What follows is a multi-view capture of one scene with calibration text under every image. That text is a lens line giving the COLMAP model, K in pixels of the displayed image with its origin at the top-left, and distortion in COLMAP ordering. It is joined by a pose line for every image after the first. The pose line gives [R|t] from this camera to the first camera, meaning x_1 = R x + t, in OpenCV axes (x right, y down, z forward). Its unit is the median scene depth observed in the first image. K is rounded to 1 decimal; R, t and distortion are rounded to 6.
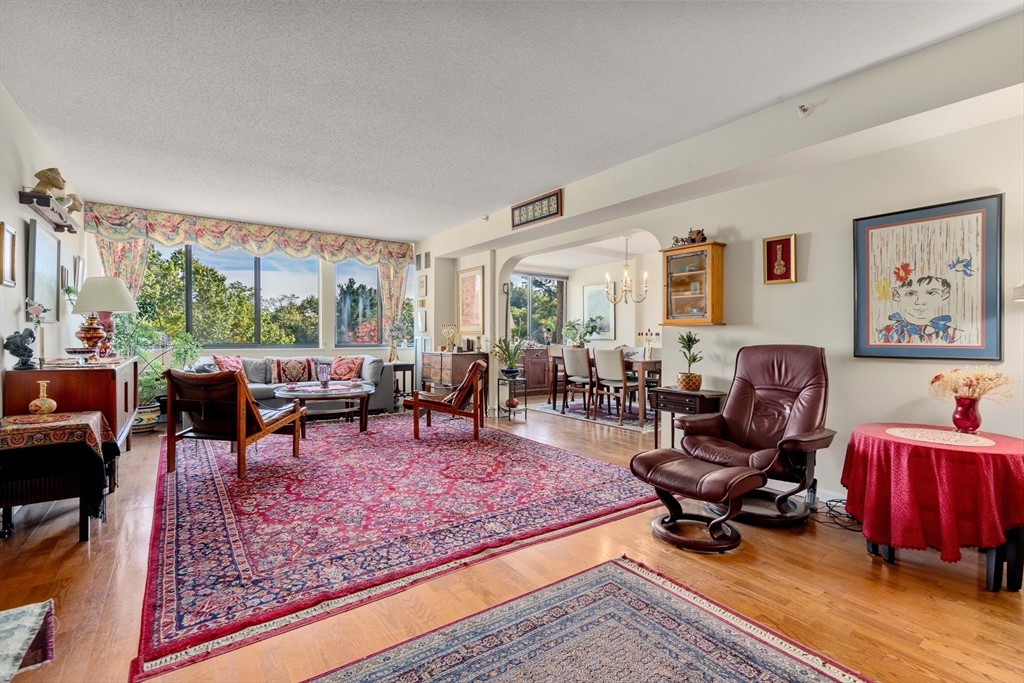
lens RADIAL K [[467.5, 0, 512.0], [0, 467.5, 341.5], [0, 0, 1]] dist [0.003069, 0.000139]
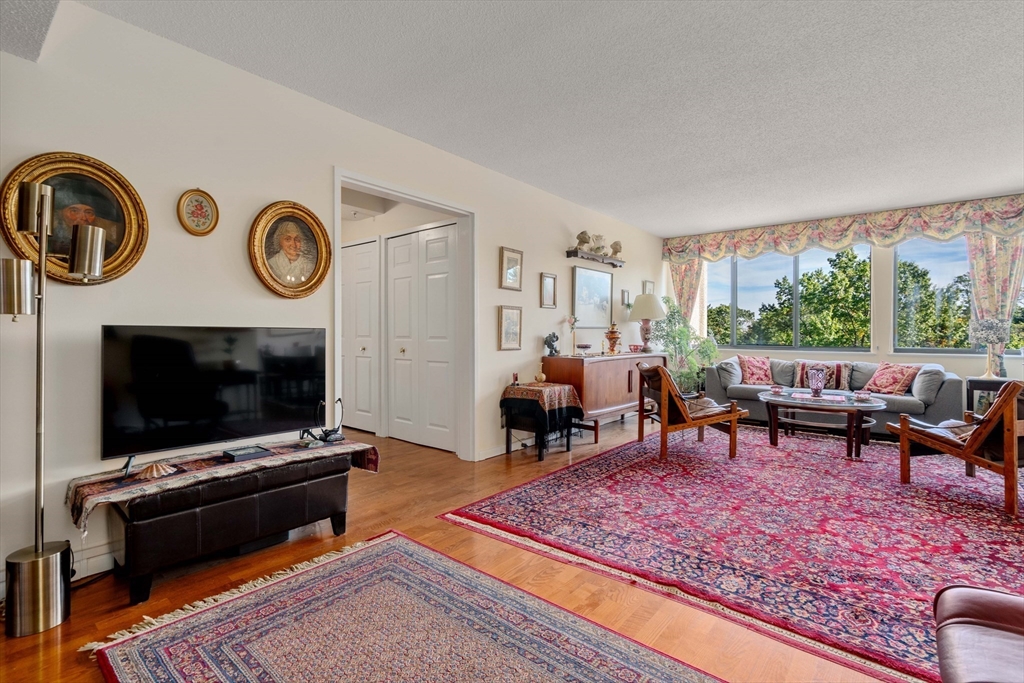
lens RADIAL K [[475.3, 0, 512.0], [0, 475.3, 341.5], [0, 0, 1]] dist [-0.001456, 0.000126]
pose [[0.250285, 0.008006, -0.968139, 0.447873], [-0.013727, 0.999895, 0.004720, -0.000915], [0.968075, 0.012109, 0.250369, 0.315492]]
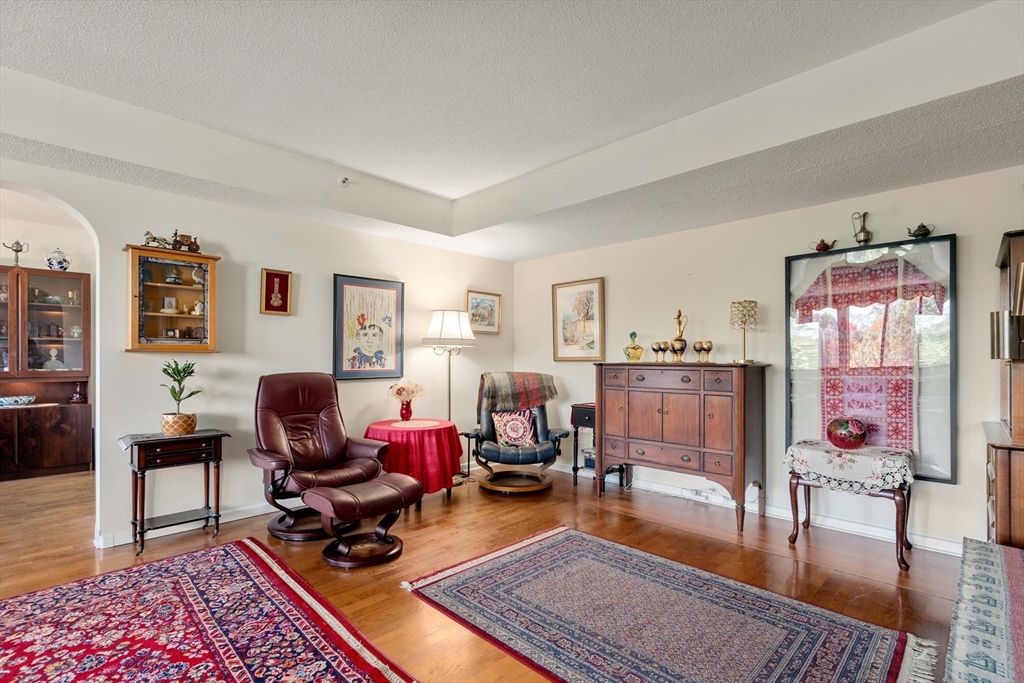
lens RADIAL K [[476.8, 0, 512.5], [0, 476.8, 358.5], [0, 0, 1]] dist [-0.000377, -0.000120]
pose [[-0.169047, -0.007873, 0.985577, -0.515469], [0.007318, 0.999931, 0.009243, -0.027717], [-0.985581, 0.008774, -0.168978, 0.584343]]
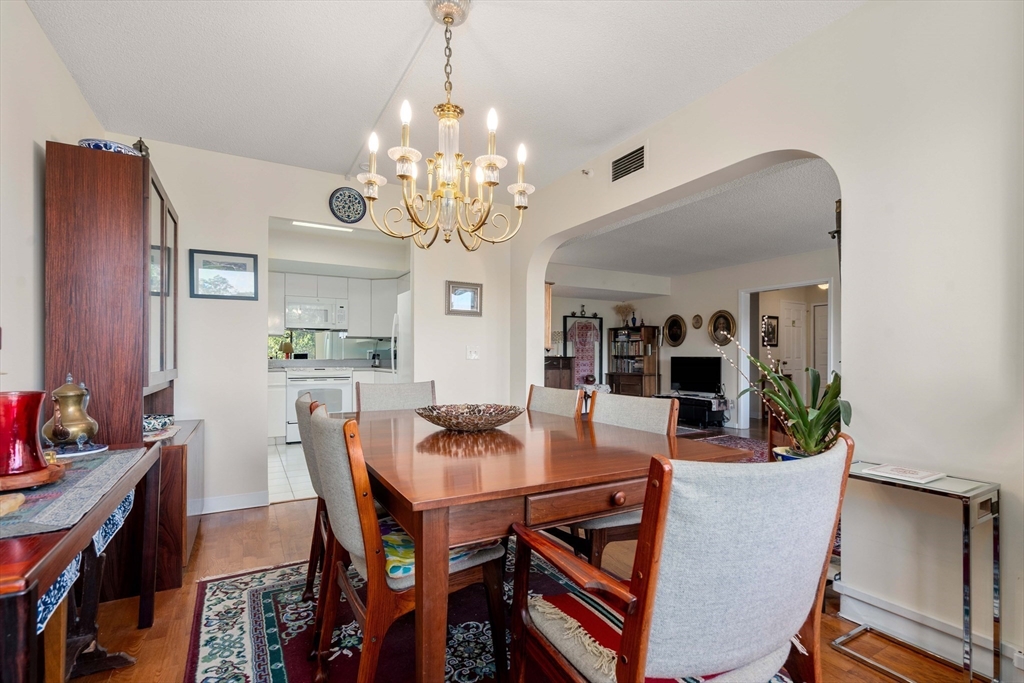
lens RADIAL K [[467.5, 0, 512.0], [0, 467.5, 341.5], [0, 0, 1]] dist [0.003069, 0.000139]
pose [[-0.994817, -0.004993, 0.101562, 0.313434], [-0.007170, 0.999752, -0.021083, -0.032214], [-0.101431, -0.021702, -0.994606, 2.228155]]
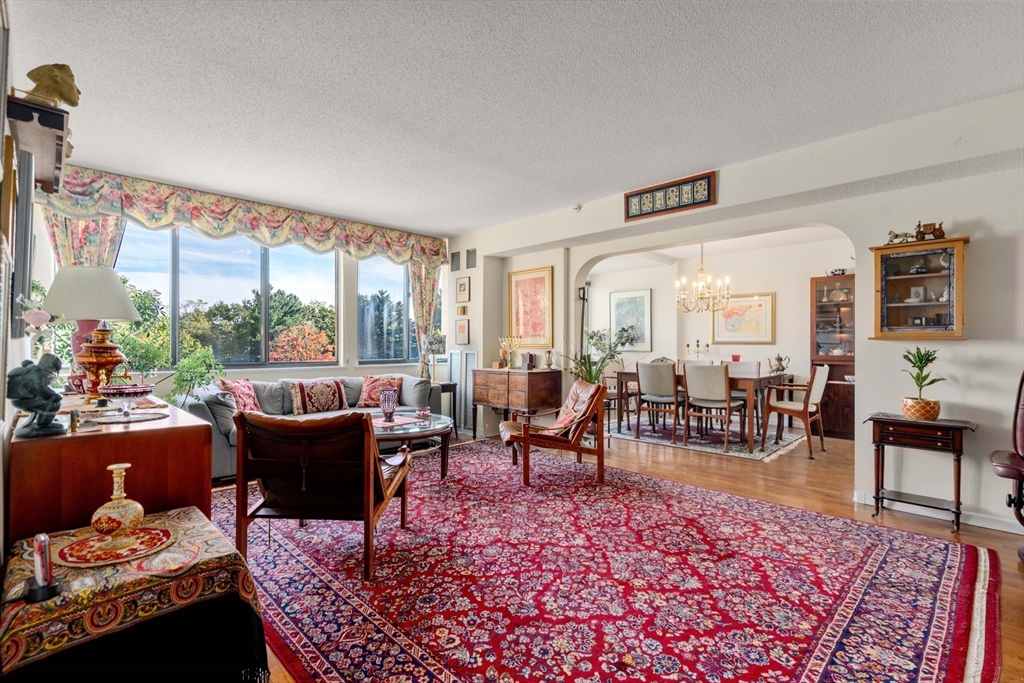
lens RADIAL K [[467.5, 0, 512.0], [0, 467.5, 341.5], [0, 0, 1]] dist [0.003069, 0.000139]
pose [[0.986645, -0.003646, 0.162842, -0.461257], [0.006401, 0.999845, -0.016399, -0.022363], [-0.162757, 0.017223, 0.986516, 0.309640]]
